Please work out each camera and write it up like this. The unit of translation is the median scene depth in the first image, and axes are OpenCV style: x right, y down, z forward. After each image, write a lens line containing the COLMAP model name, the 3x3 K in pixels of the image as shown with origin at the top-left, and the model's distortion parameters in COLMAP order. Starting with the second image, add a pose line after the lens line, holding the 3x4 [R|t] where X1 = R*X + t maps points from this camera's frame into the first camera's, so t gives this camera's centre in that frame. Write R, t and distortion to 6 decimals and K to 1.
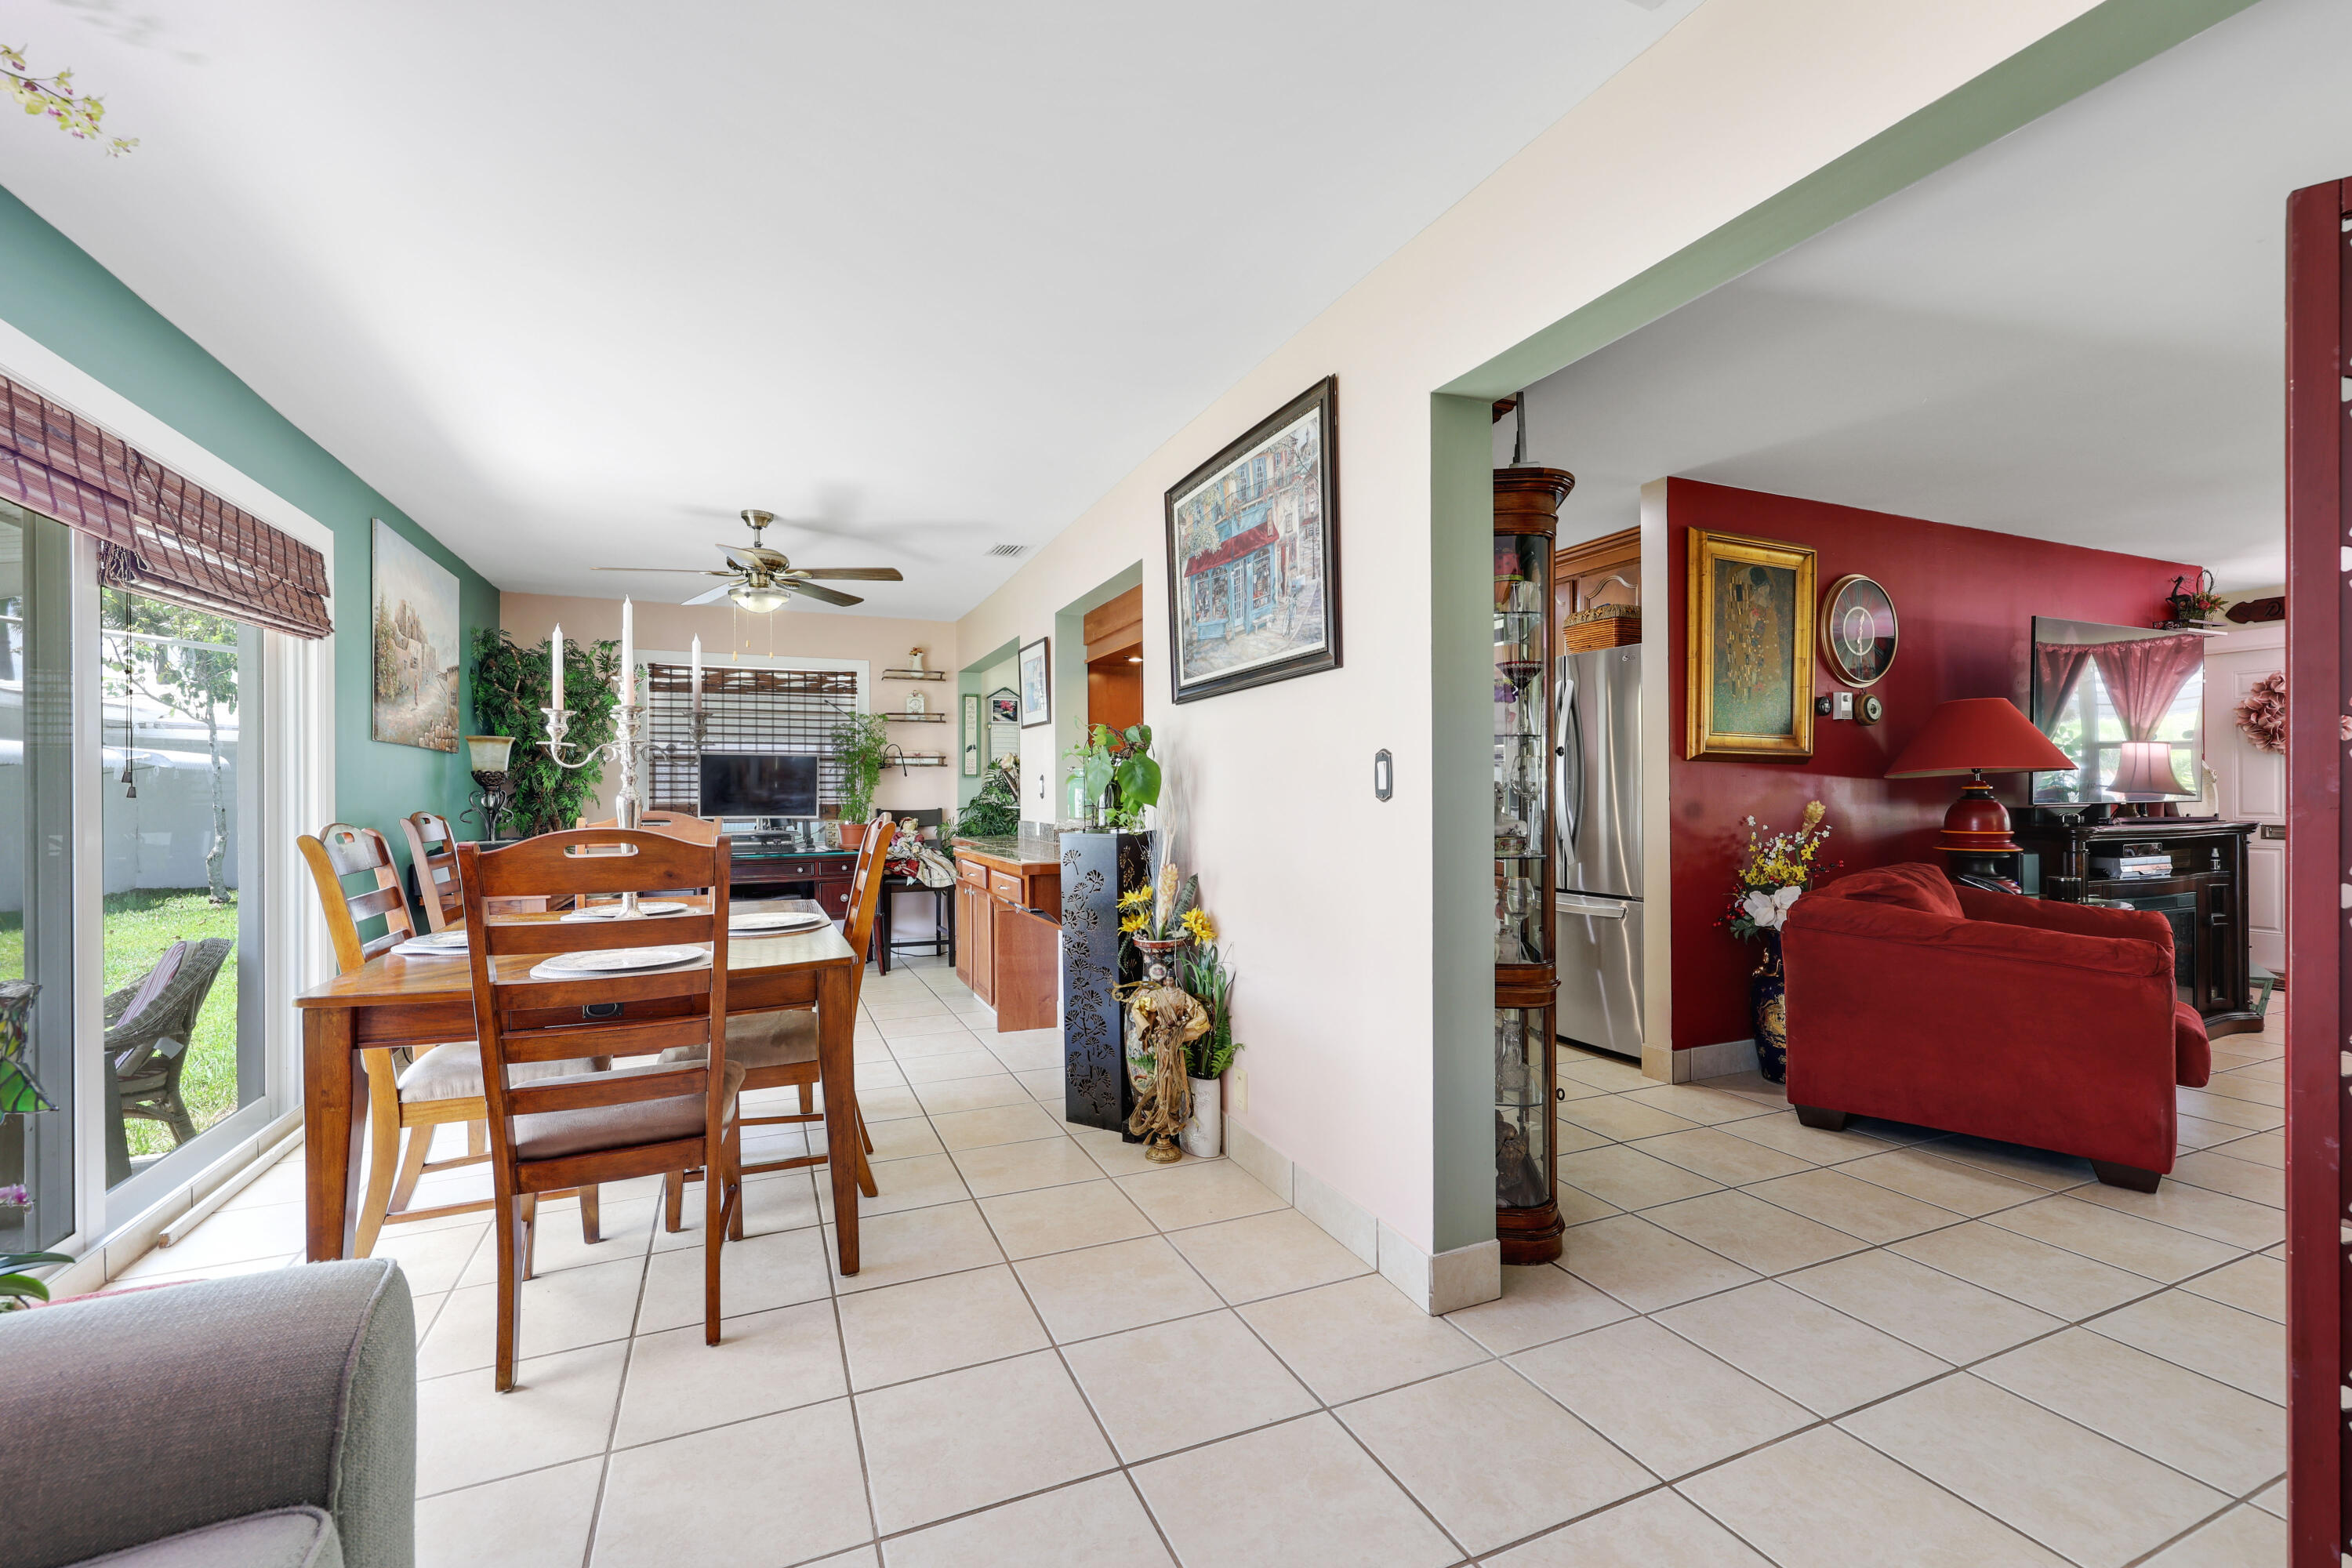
lens RADIAL K [[991.6, 0, 1183.4], [0, 991.6, 788.3], [0, 0, 1]] dist [0.001878, 0.000332]
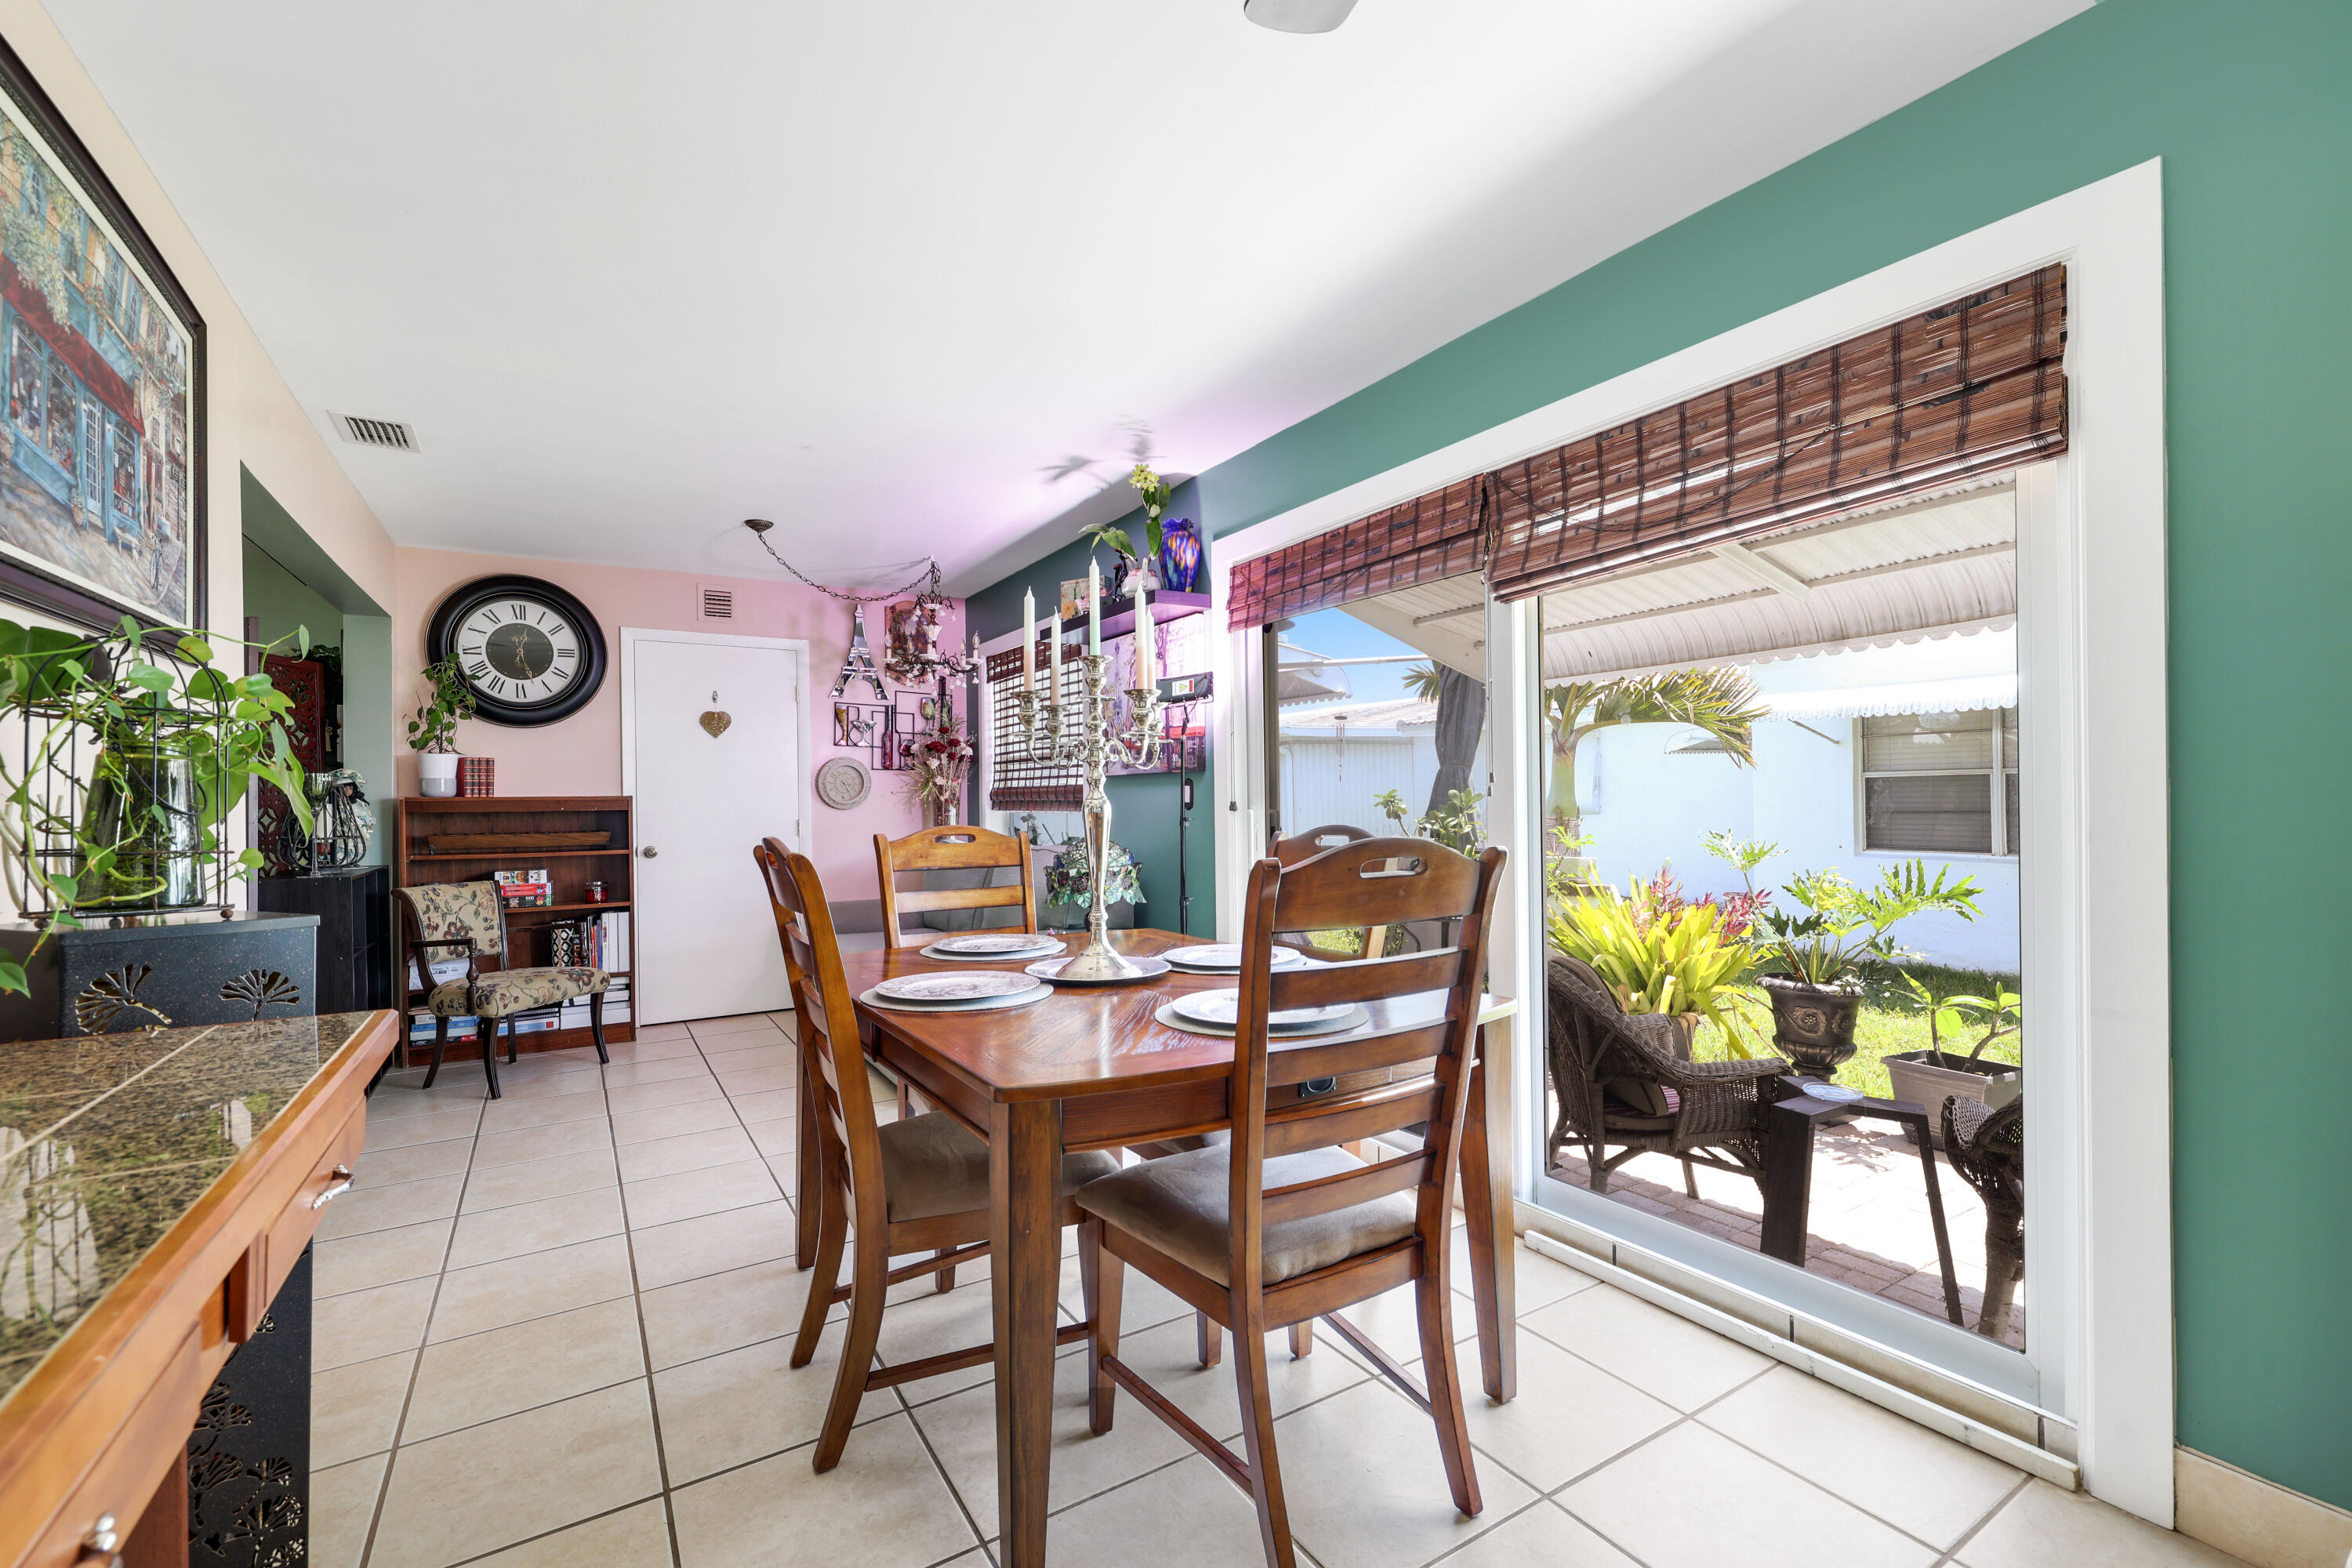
lens RADIAL K [[991.2, 0, 1183.7], [0, 991.2, 804.1], [0, 0, 1]] dist [-0.001481, -0.000402]
pose [[-0.989331, 0.019074, -0.144433, -0.332066], [0.019006, 0.999818, 0.001853, 0.005272], [0.144442, -0.000912, -0.989513, 1.174887]]
